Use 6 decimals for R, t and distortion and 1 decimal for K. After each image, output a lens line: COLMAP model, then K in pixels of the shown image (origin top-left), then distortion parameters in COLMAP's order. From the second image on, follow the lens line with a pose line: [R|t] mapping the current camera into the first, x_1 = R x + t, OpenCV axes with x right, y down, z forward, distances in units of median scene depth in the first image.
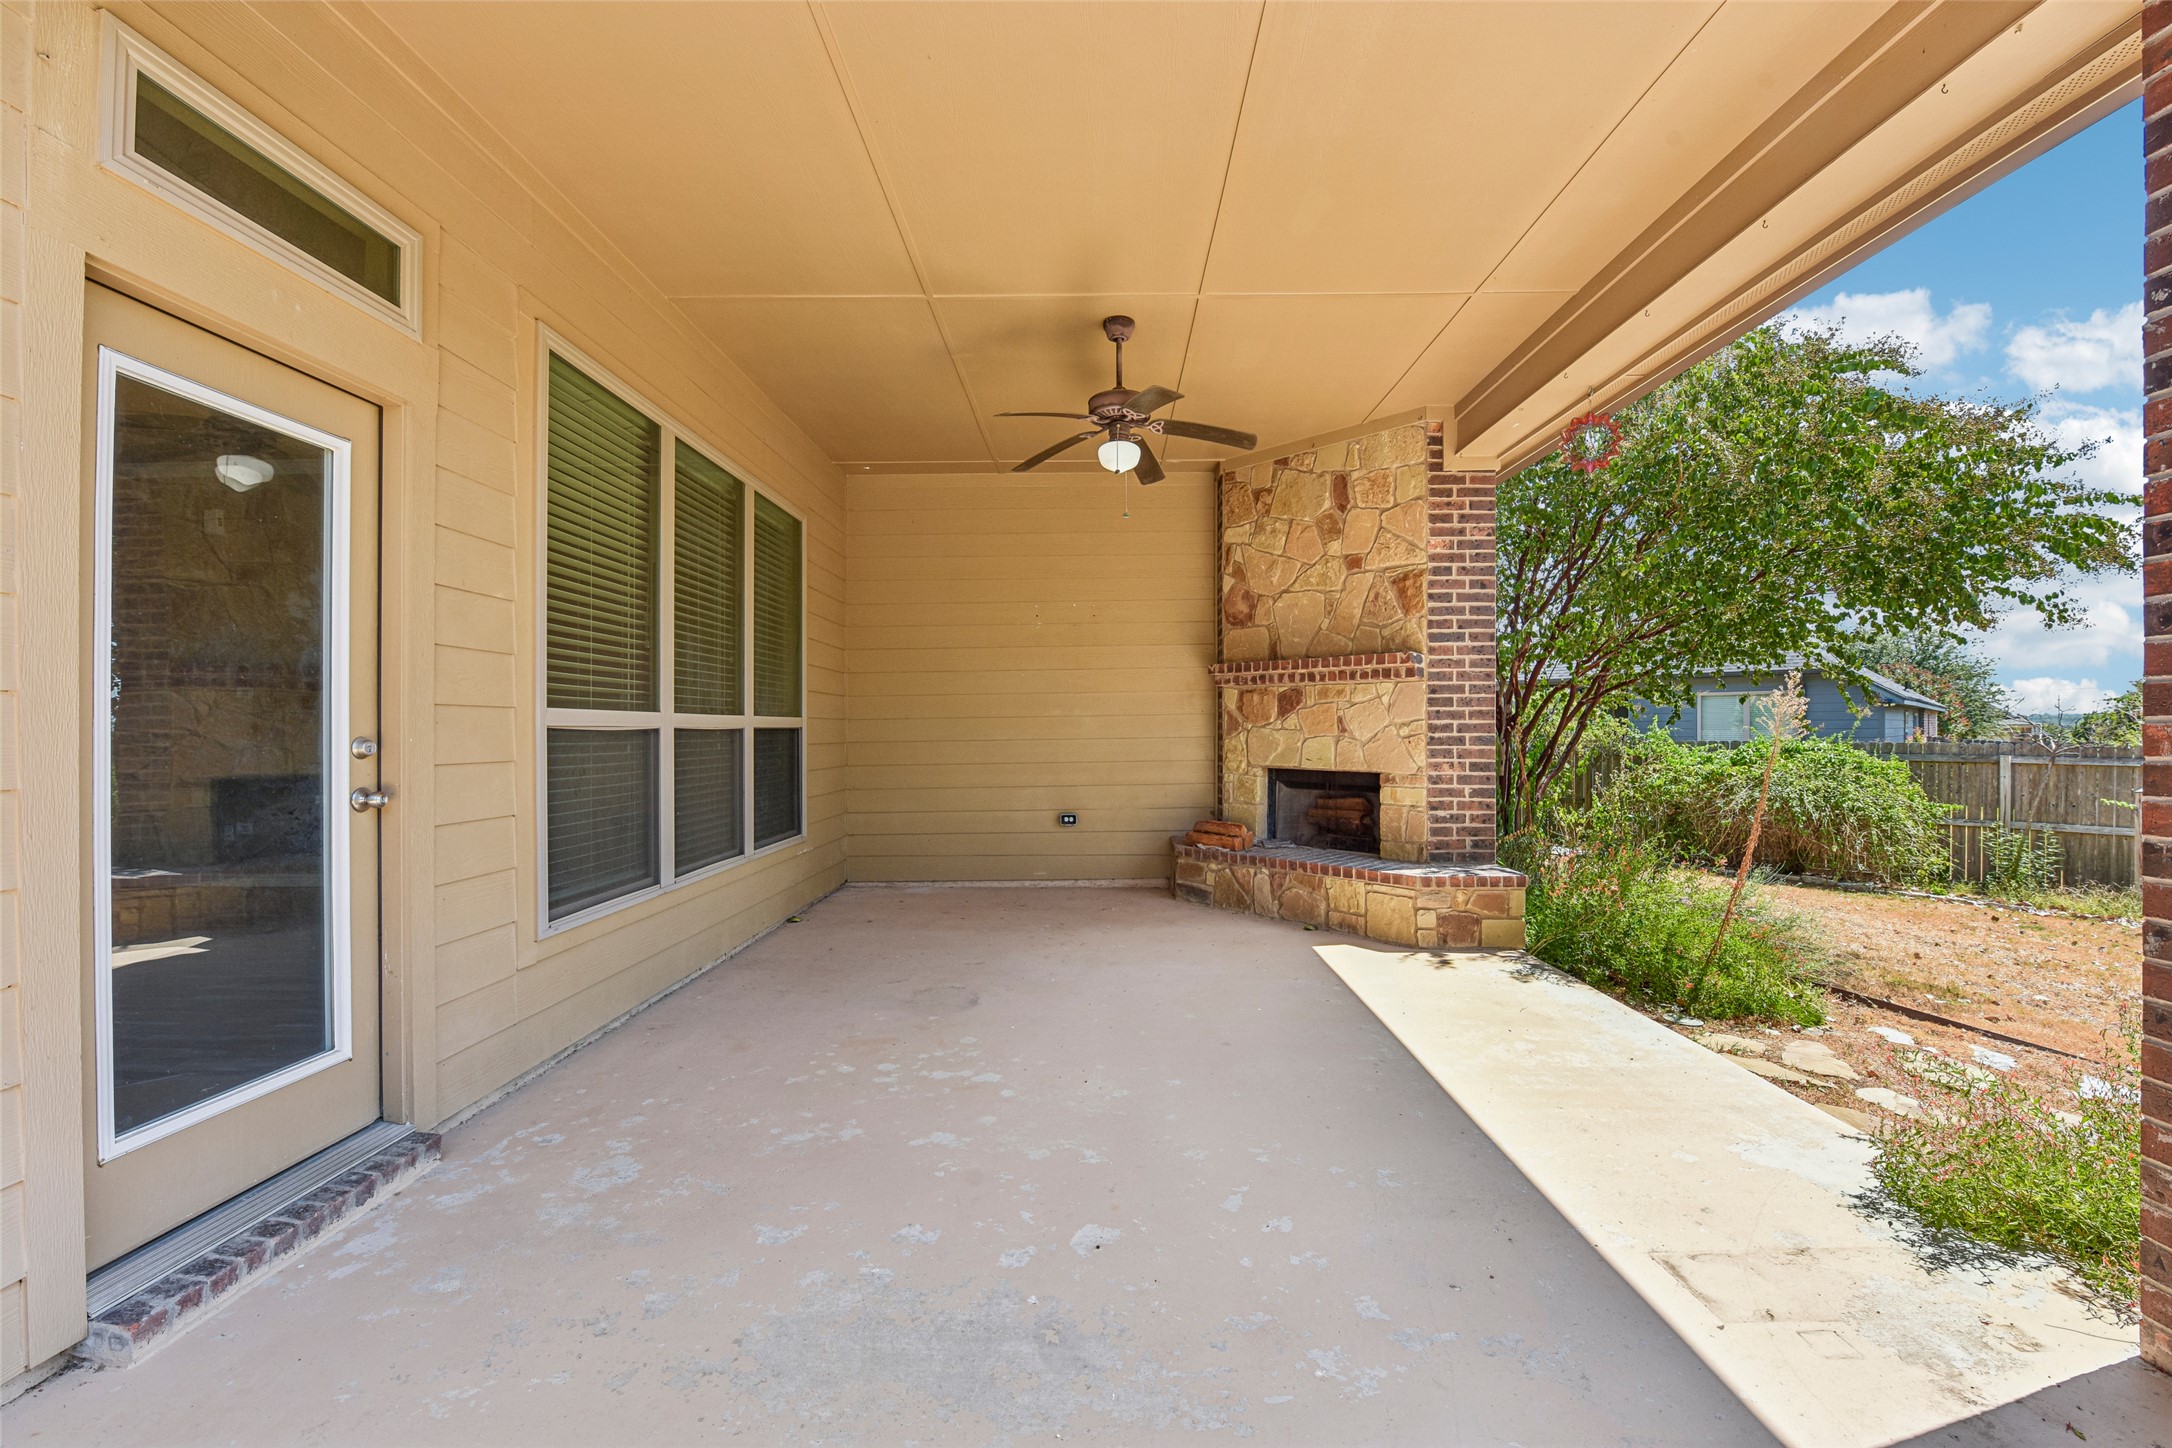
lens RADIAL K [[868.6, 0, 1088.9], [0, 868.6, 723.9], [0, 0, 1]] dist [-0.018468, -0.000578]
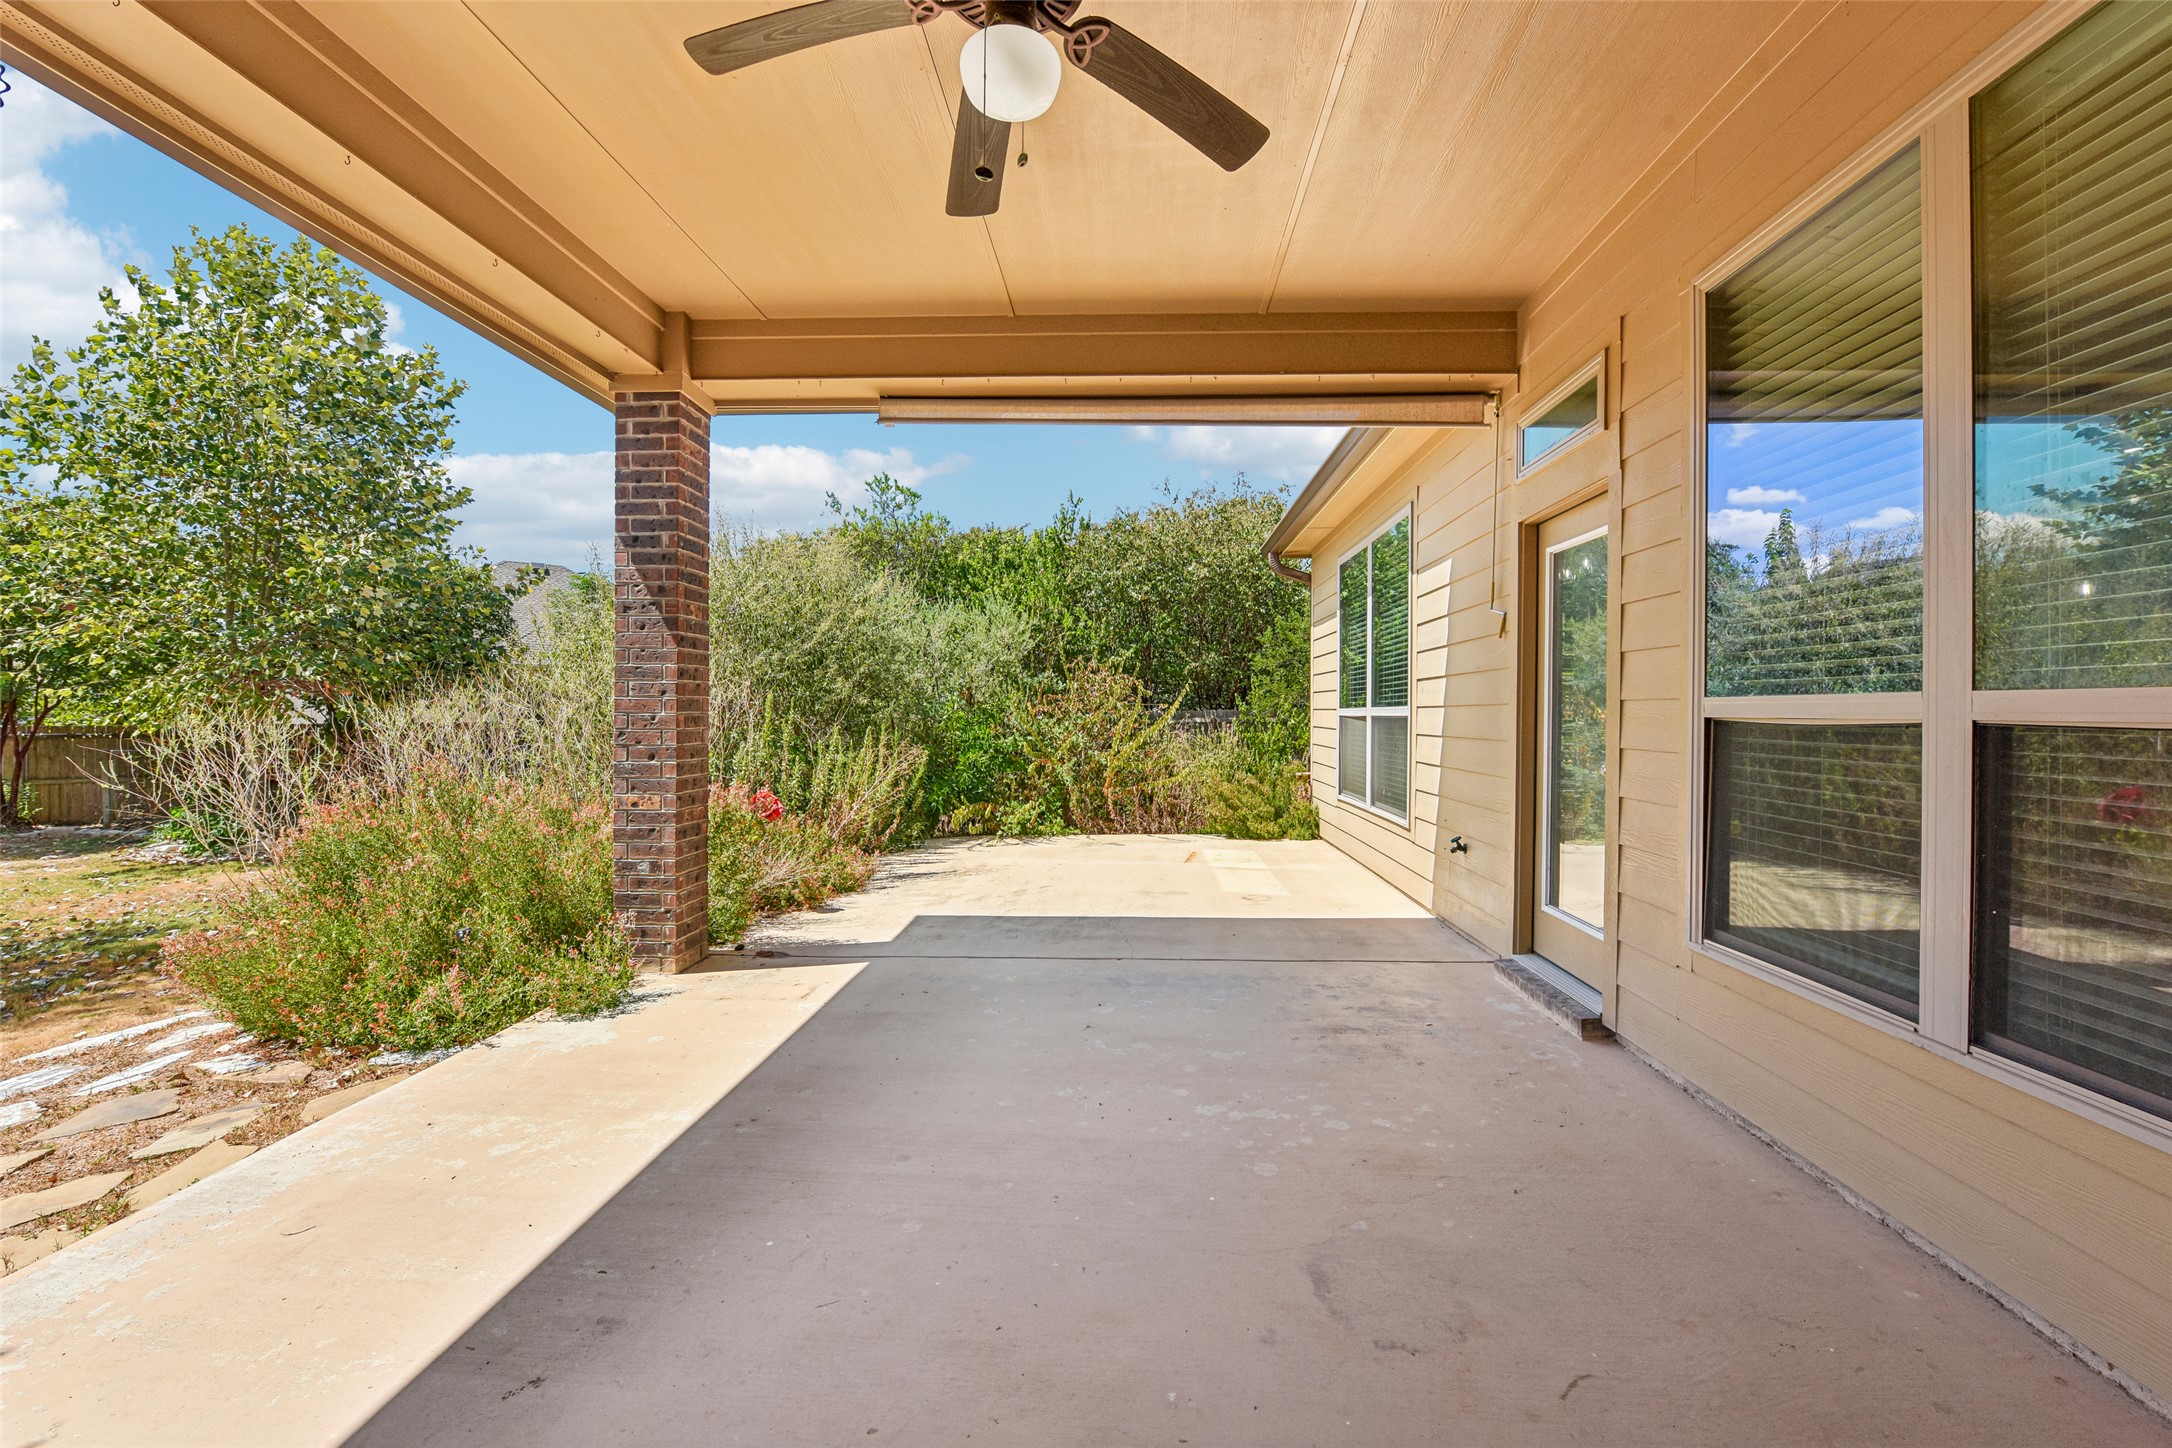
lens RADIAL K [[868.6, 0, 1090.7], [0, 868.6, 722.2], [0, 0, 1]] dist [-0.018468, -0.000578]
pose [[-0.999151, -0.001471, 0.041165, -0.030011], [-0.001241, 0.999983, 0.005612, 0.003069], [-0.041172, 0.005556, -0.999137, 1.887480]]
